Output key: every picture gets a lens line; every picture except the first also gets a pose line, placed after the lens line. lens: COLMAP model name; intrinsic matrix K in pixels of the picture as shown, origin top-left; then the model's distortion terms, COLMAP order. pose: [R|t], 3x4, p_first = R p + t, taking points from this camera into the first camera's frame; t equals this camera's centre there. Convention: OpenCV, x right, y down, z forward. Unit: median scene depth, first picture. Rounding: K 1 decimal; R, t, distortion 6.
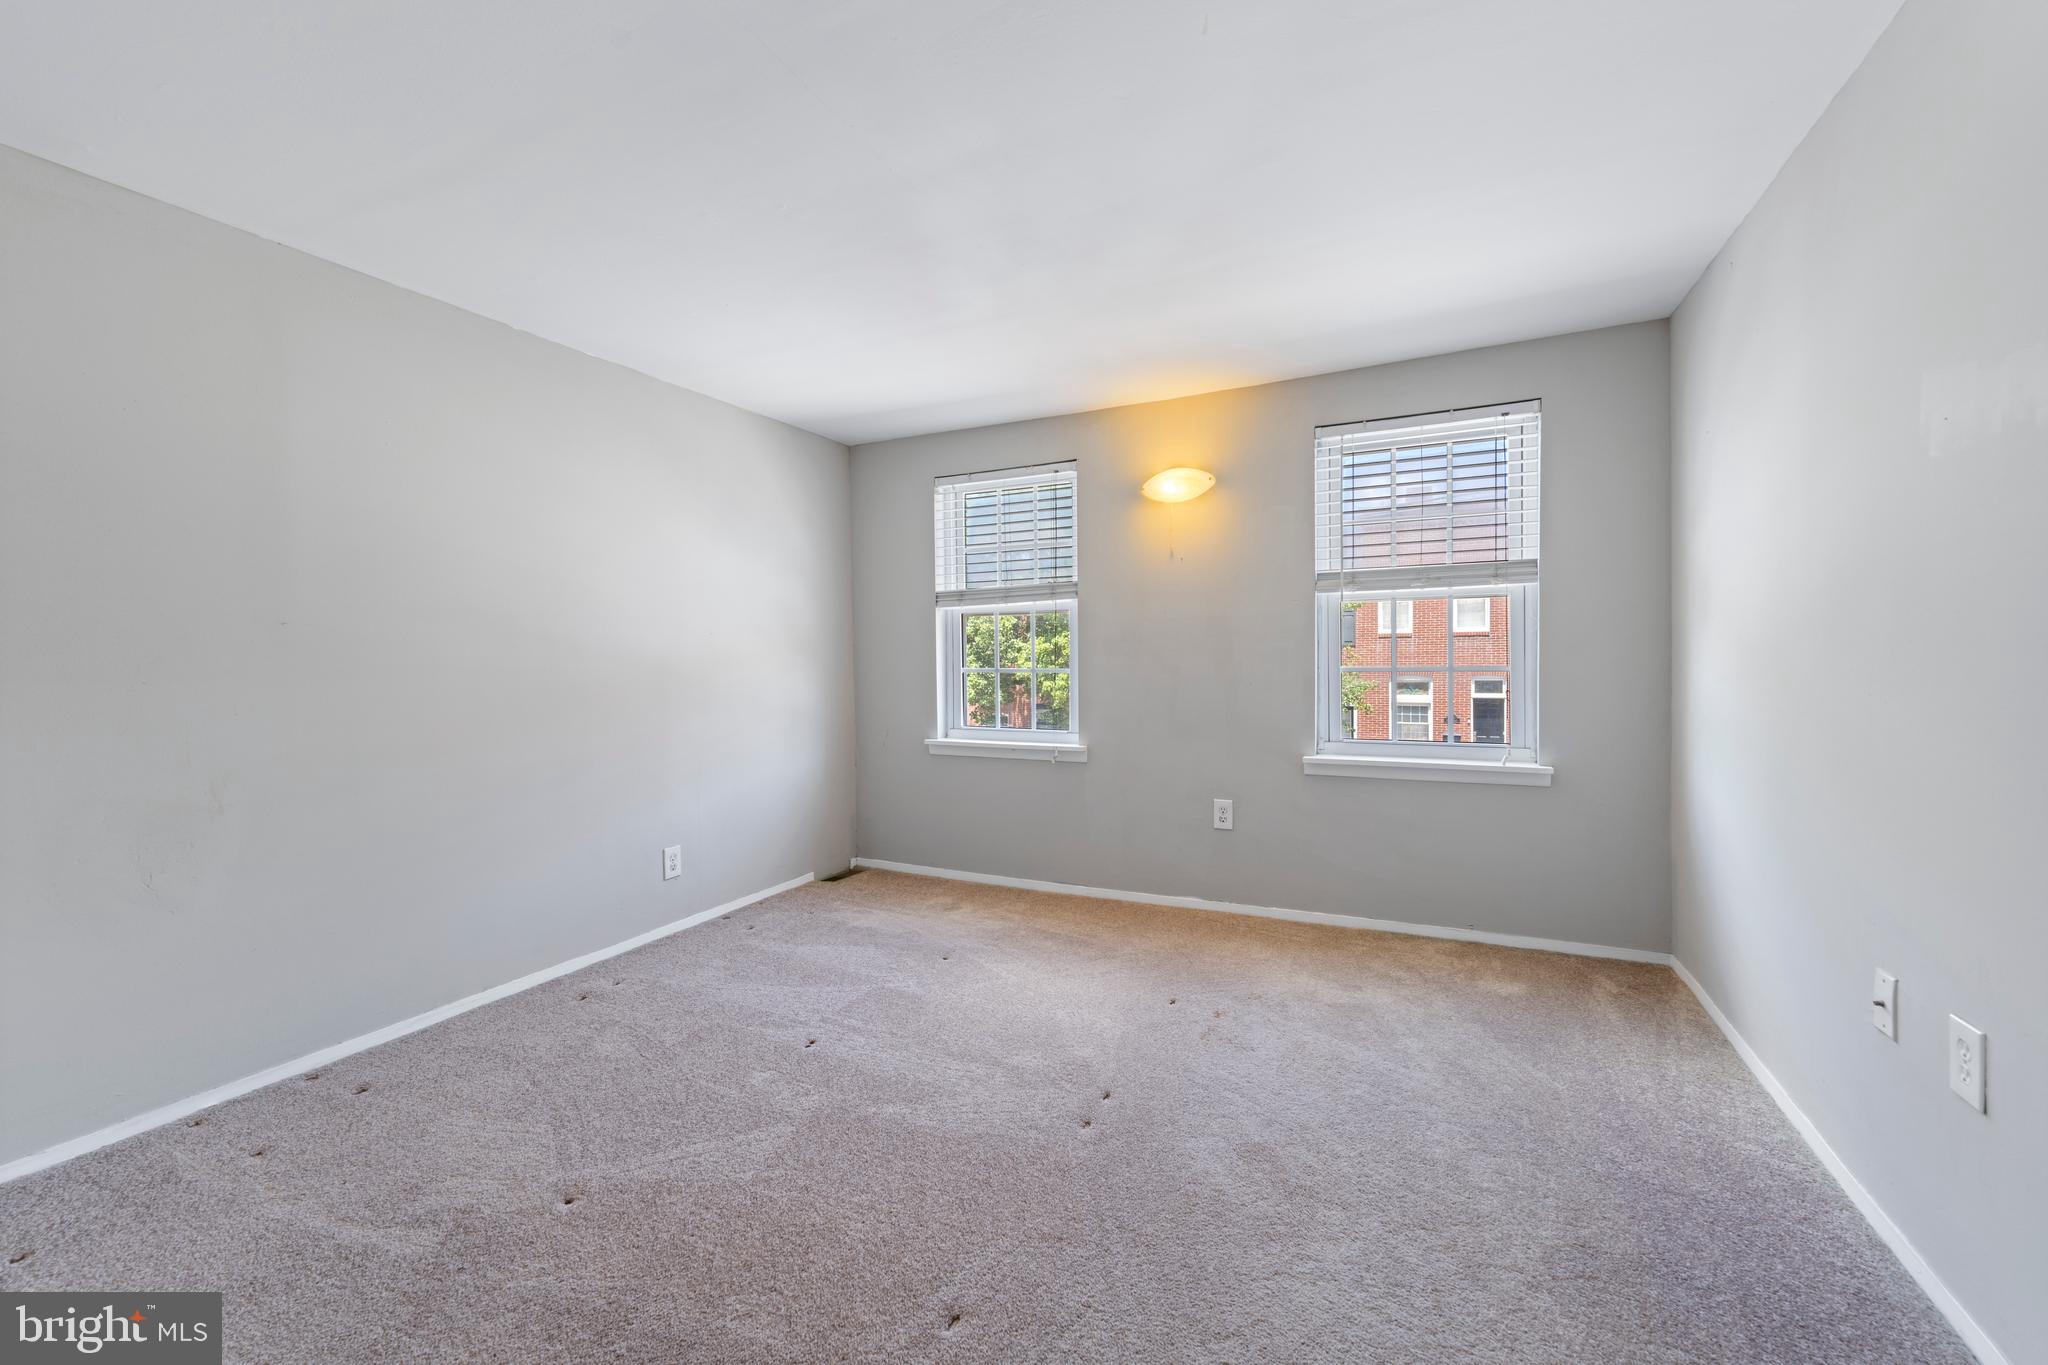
lens RADIAL K [[836.8, 0, 1015.5], [0, 836.8, 679.6], [0, 0, 1]] dist [0.001541, -0.000466]
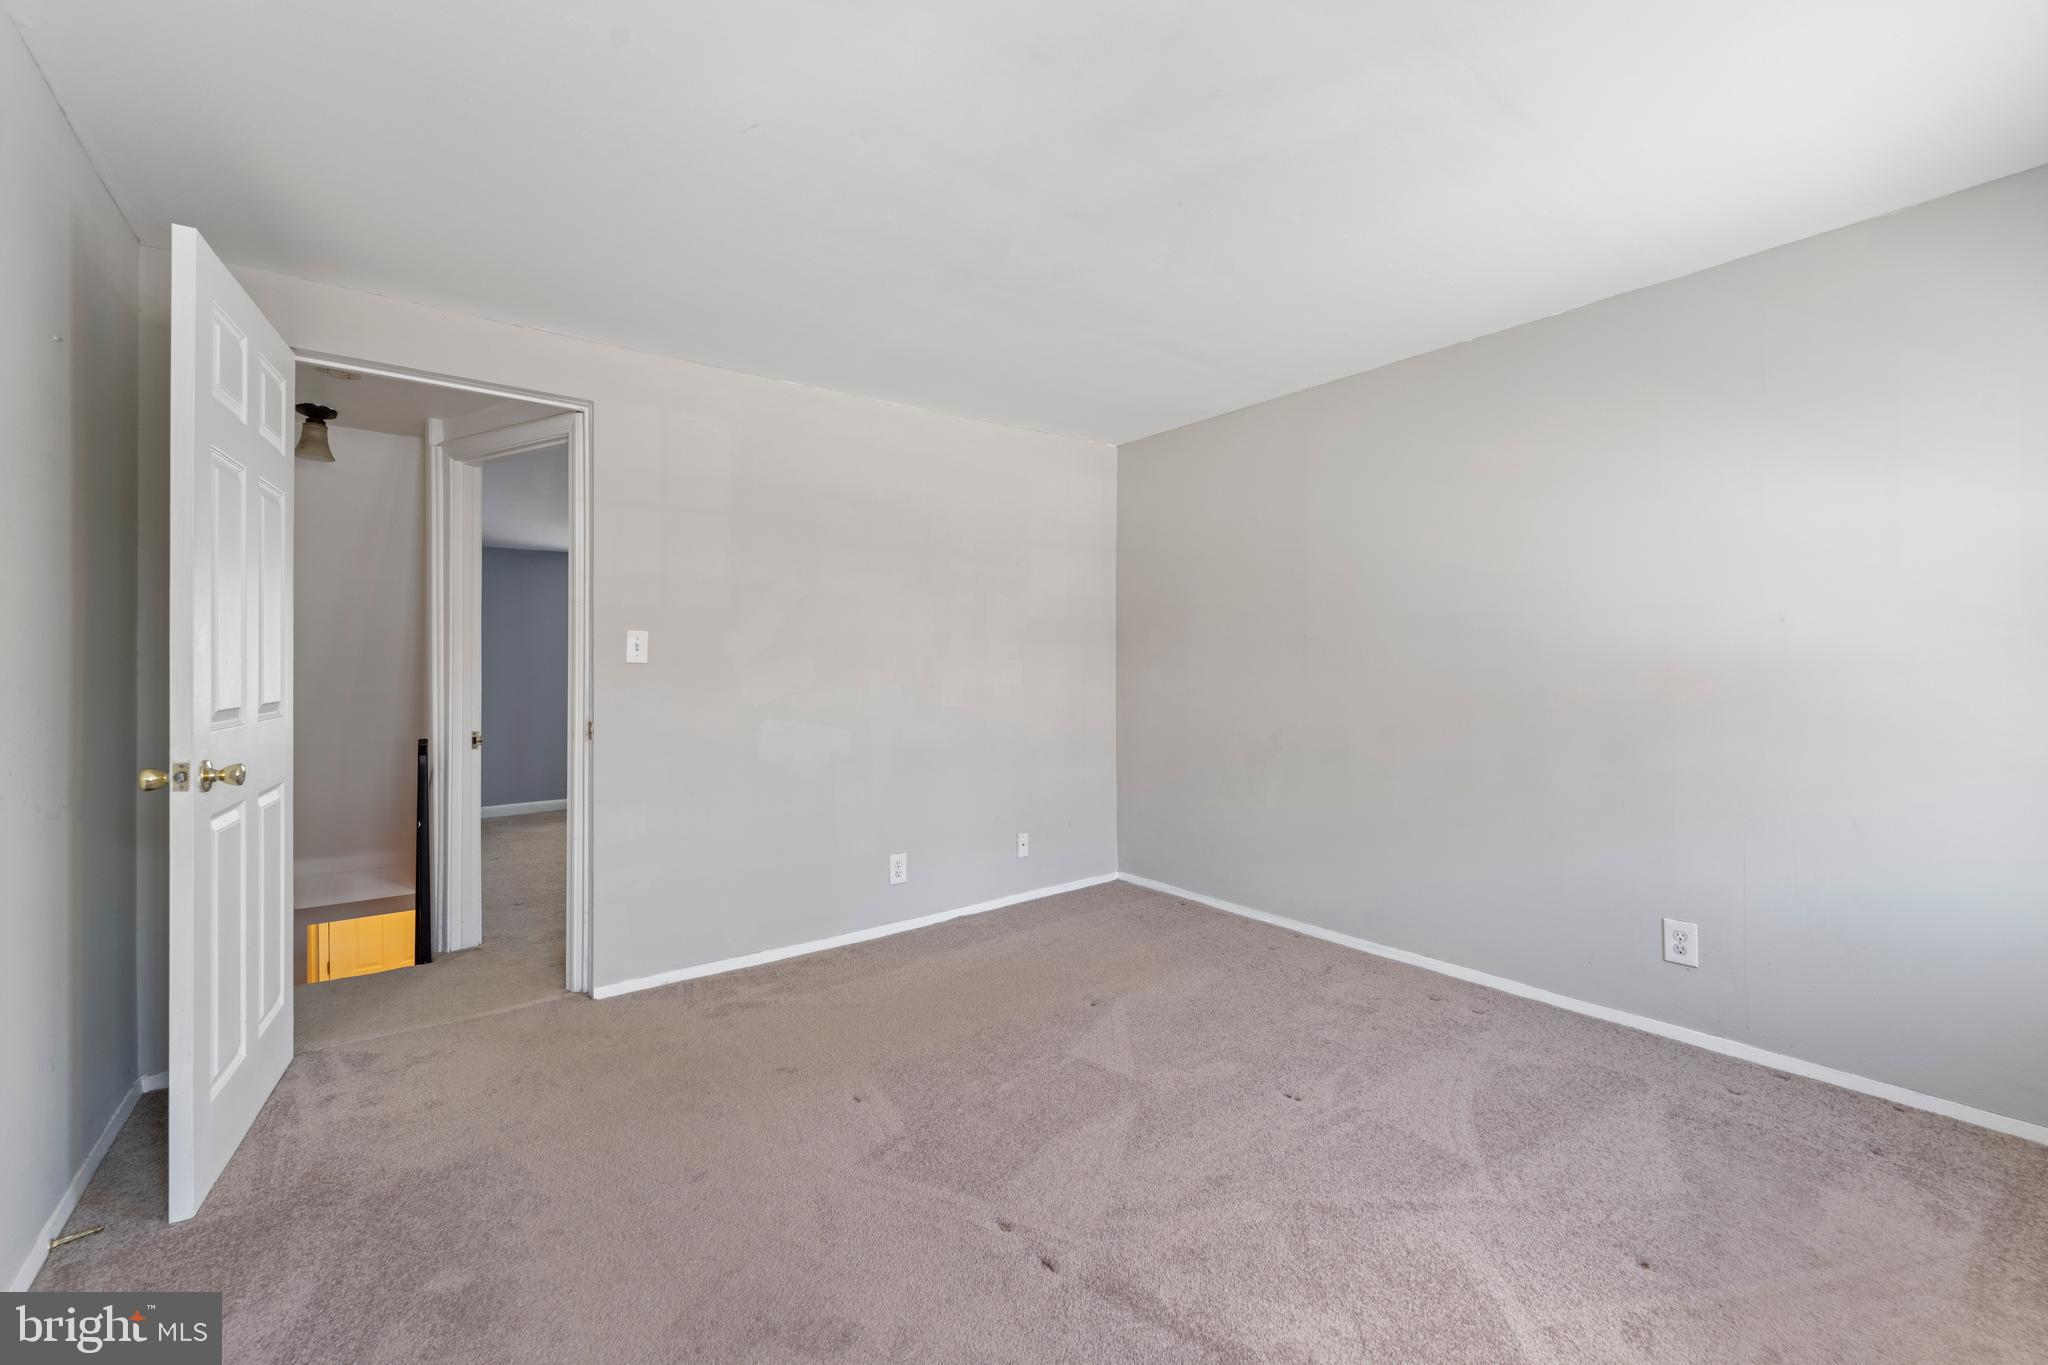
lens RADIAL K [[836.8, 0, 1020.9], [0, 836.8, 676.7], [0, 0, 1]] dist [0.001541, -0.000466]
pose [[-0.457699, 0.029770, -0.888609, 0.541249], [-0.007187, 0.999283, 0.037179, -0.036612], [0.889078, 0.023403, -0.457157, 0.920829]]
